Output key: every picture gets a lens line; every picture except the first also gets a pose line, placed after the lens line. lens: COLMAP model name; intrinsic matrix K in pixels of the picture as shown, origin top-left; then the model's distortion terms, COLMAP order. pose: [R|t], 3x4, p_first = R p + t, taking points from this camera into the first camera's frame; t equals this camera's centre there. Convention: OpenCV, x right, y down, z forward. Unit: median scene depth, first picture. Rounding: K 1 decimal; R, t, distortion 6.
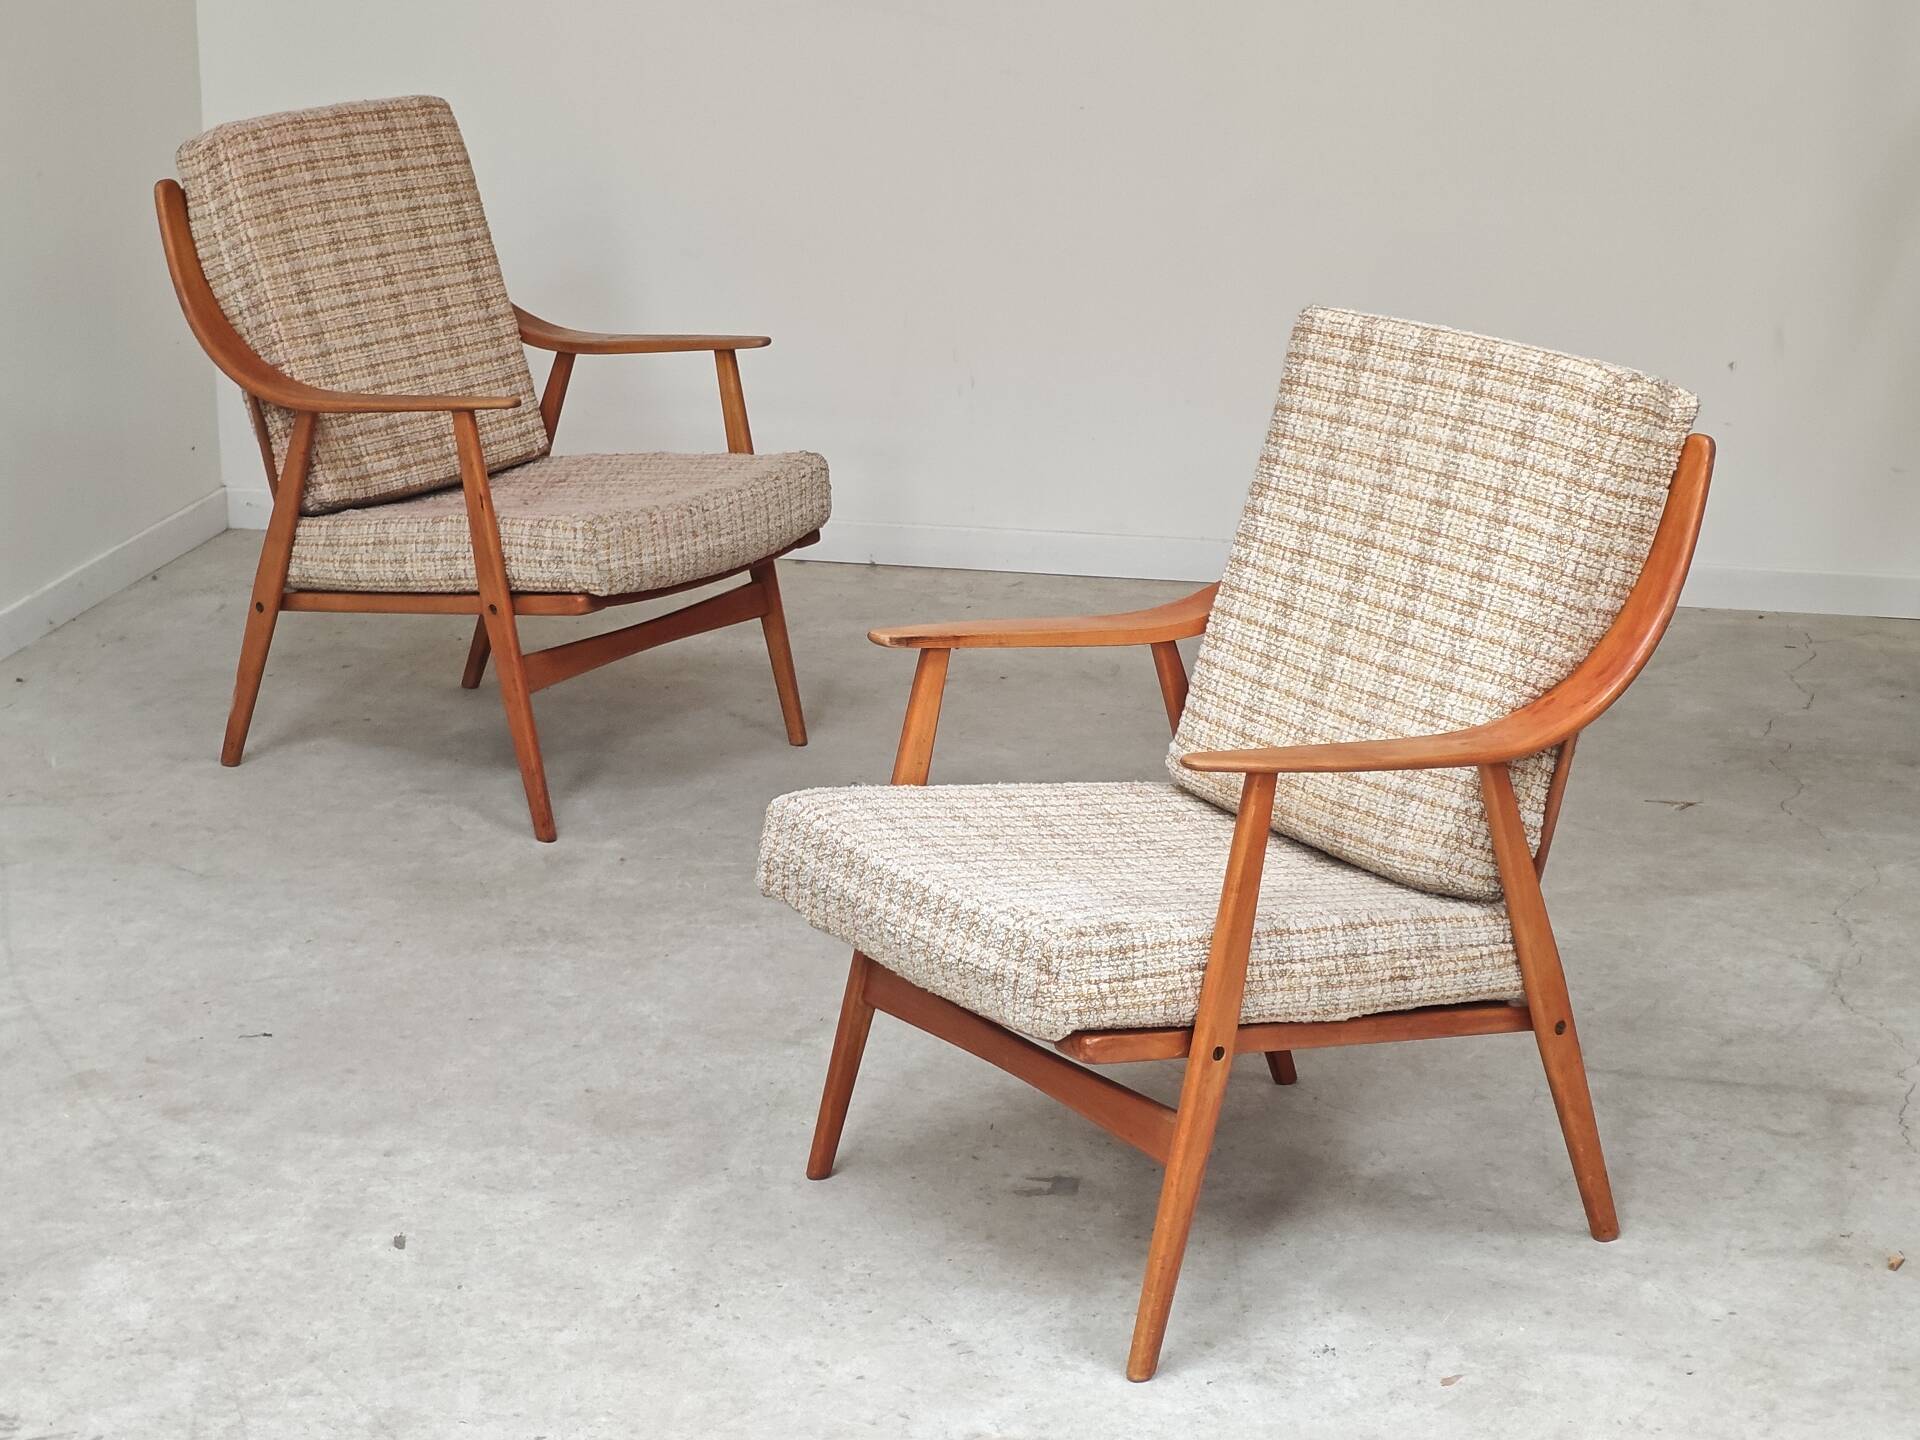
lens RADIAL K [[4104.5, 0, 965.0], [0, 4104.5, 726.5], [0, 0, 1]] dist [0.214614, 0.000000]
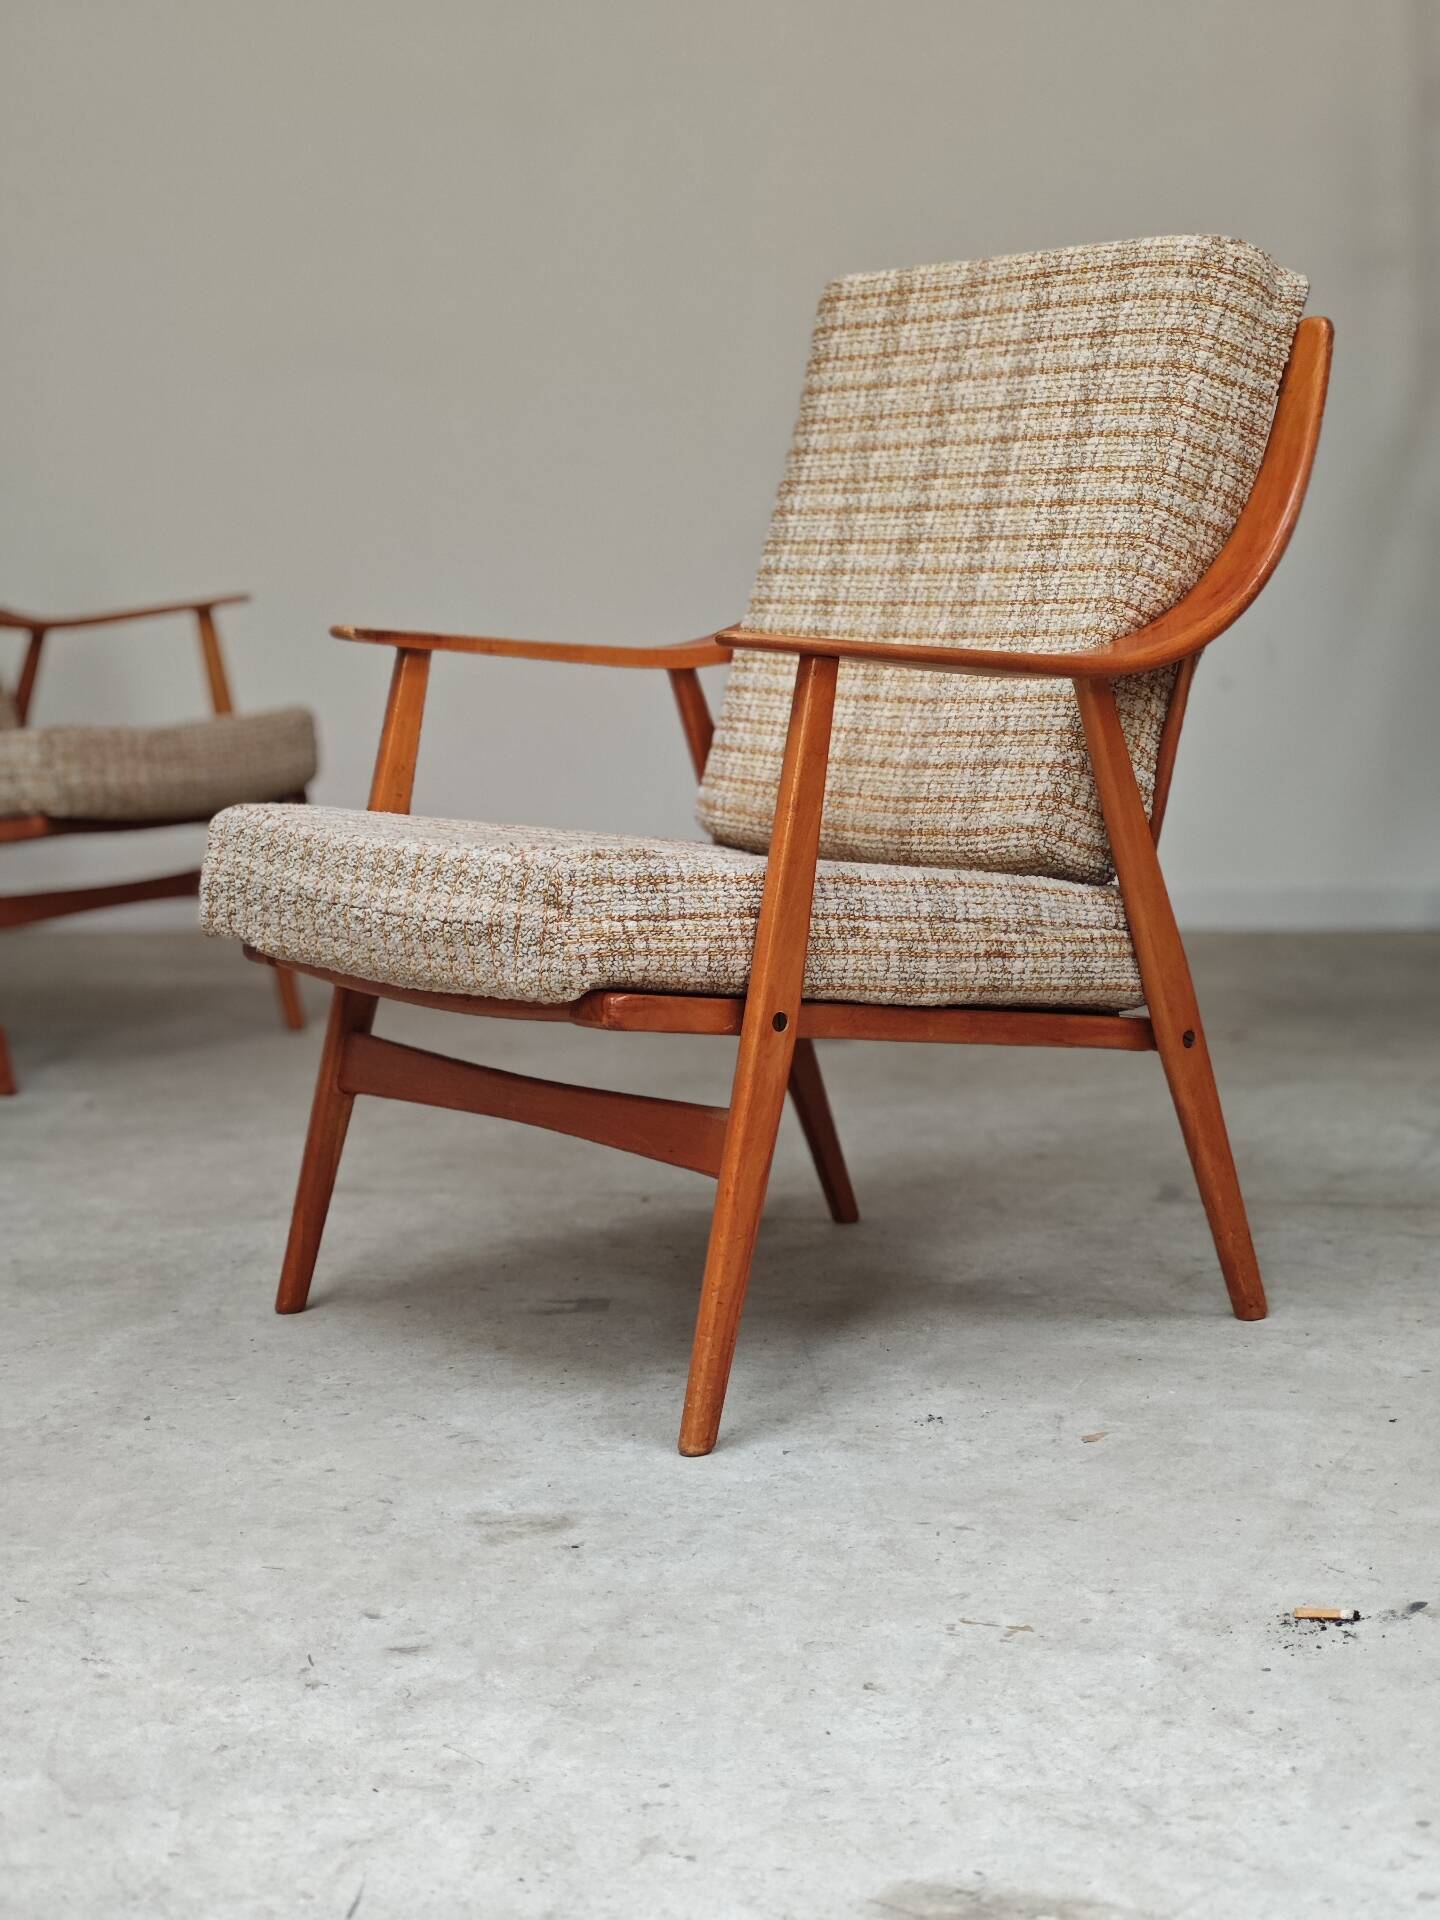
lens RADIAL K [[3302.7, 0, 729.5], [0, 3302.7, 955.8], [0, 0, 1]] dist [0.244119, 0.000000]
pose [[0.996909, -0.034926, 0.070376, 0.007602], [0.044800, 0.988560, -0.144020, 0.144275], [-0.064541, 0.146727, 0.987069, 0.346345]]
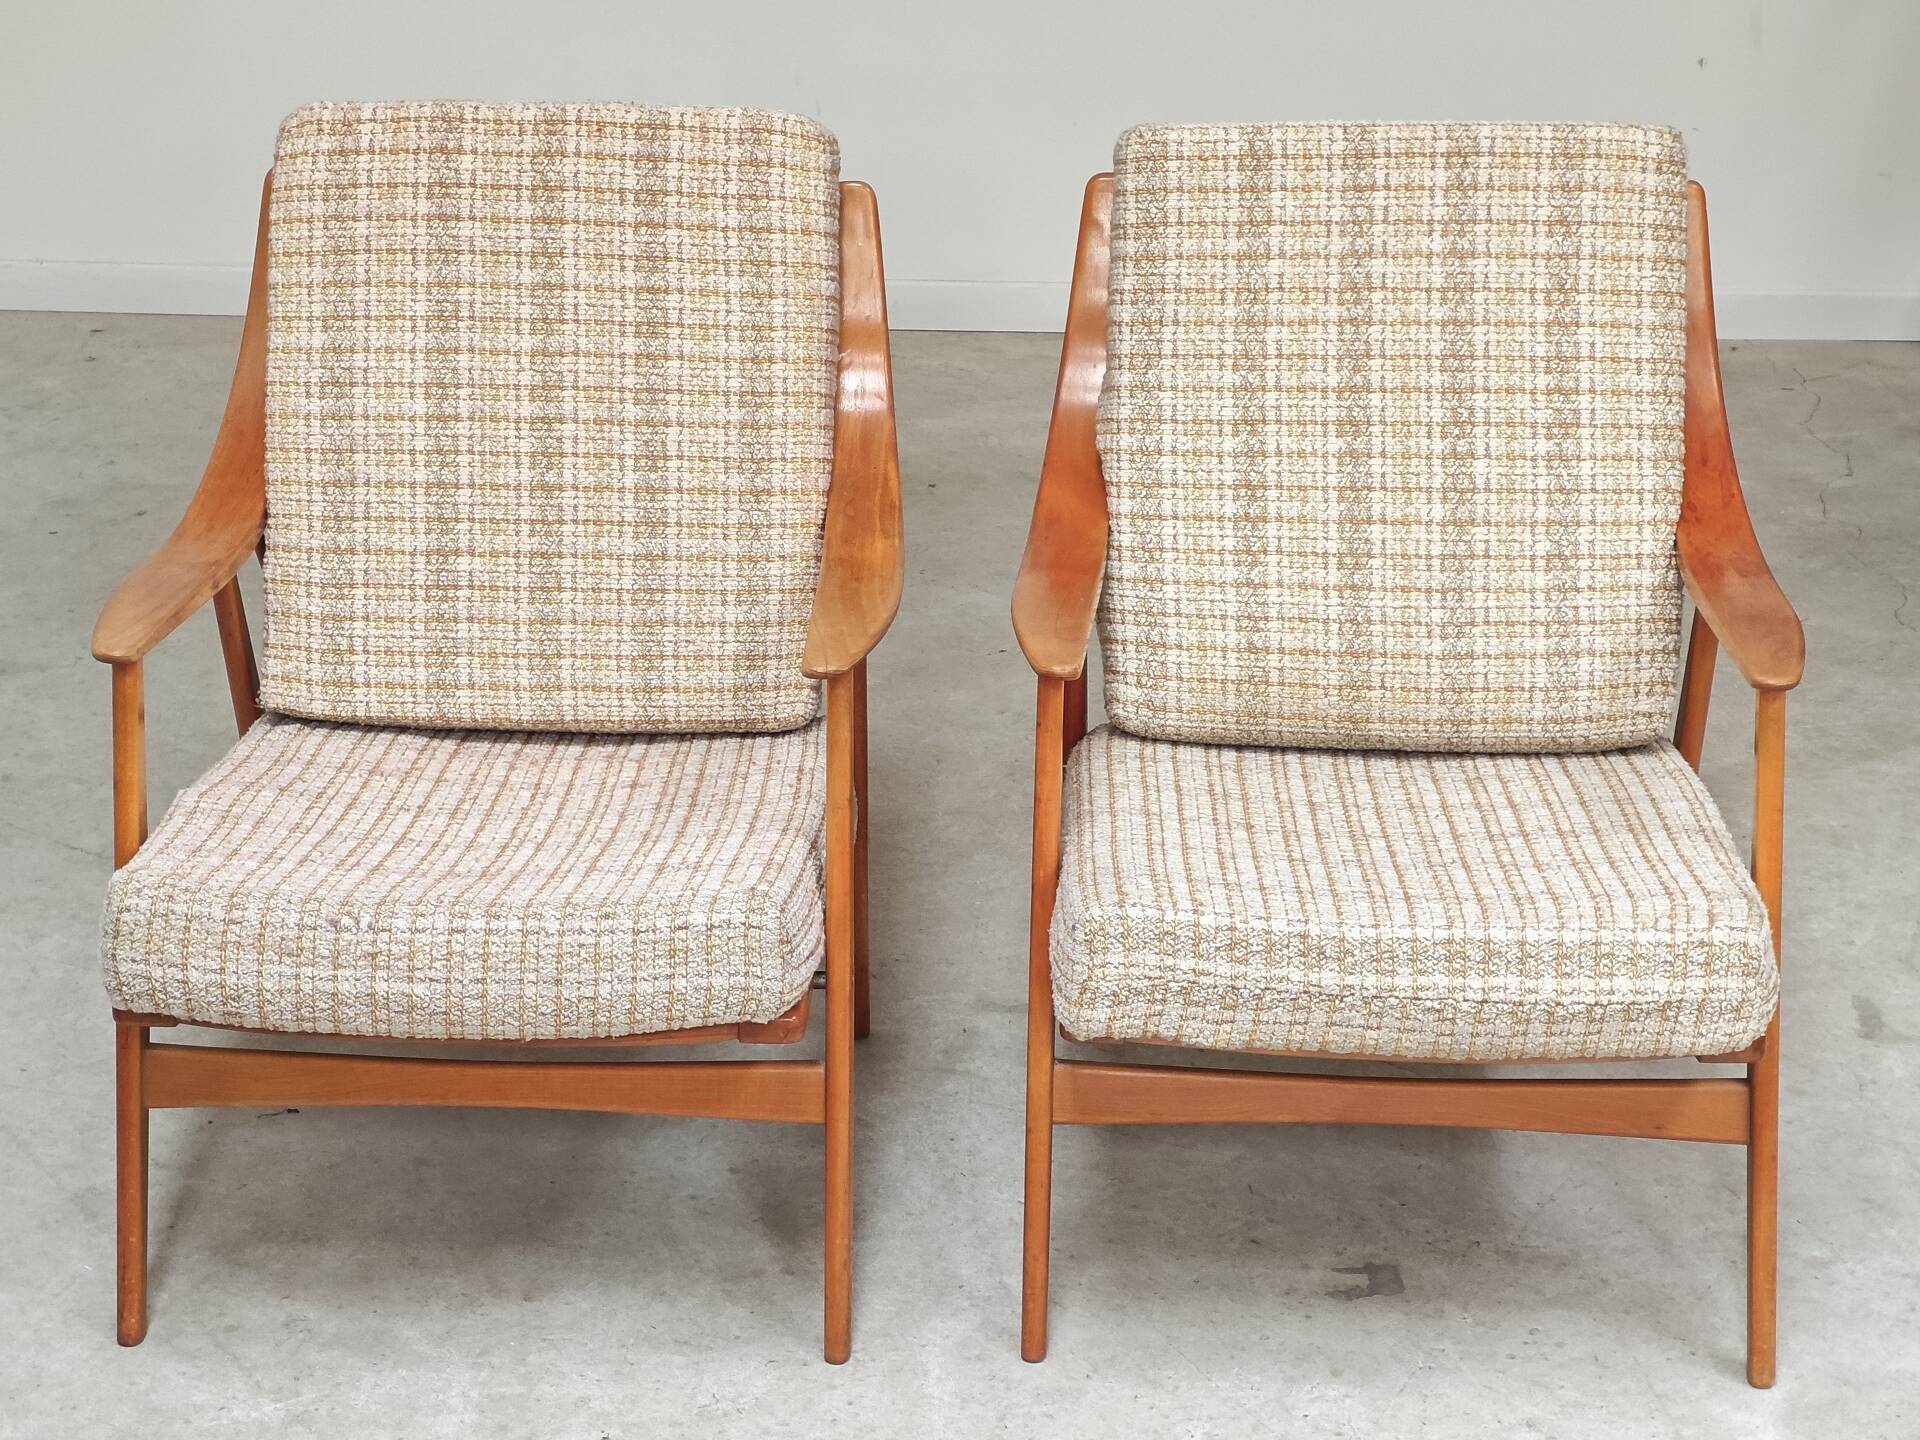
lens RADIAL K [[3923.5, 0, 1018.6], [0, 3923.5, 721.5], [0, 0, 1]] dist [0.201499, 0.000000]
pose [[0.572107, -0.309010, 0.759741, -0.586286], [0.214282, 0.950453, 0.225218, -0.179044], [-0.791692, 0.033949, 0.609976, 0.568008]]
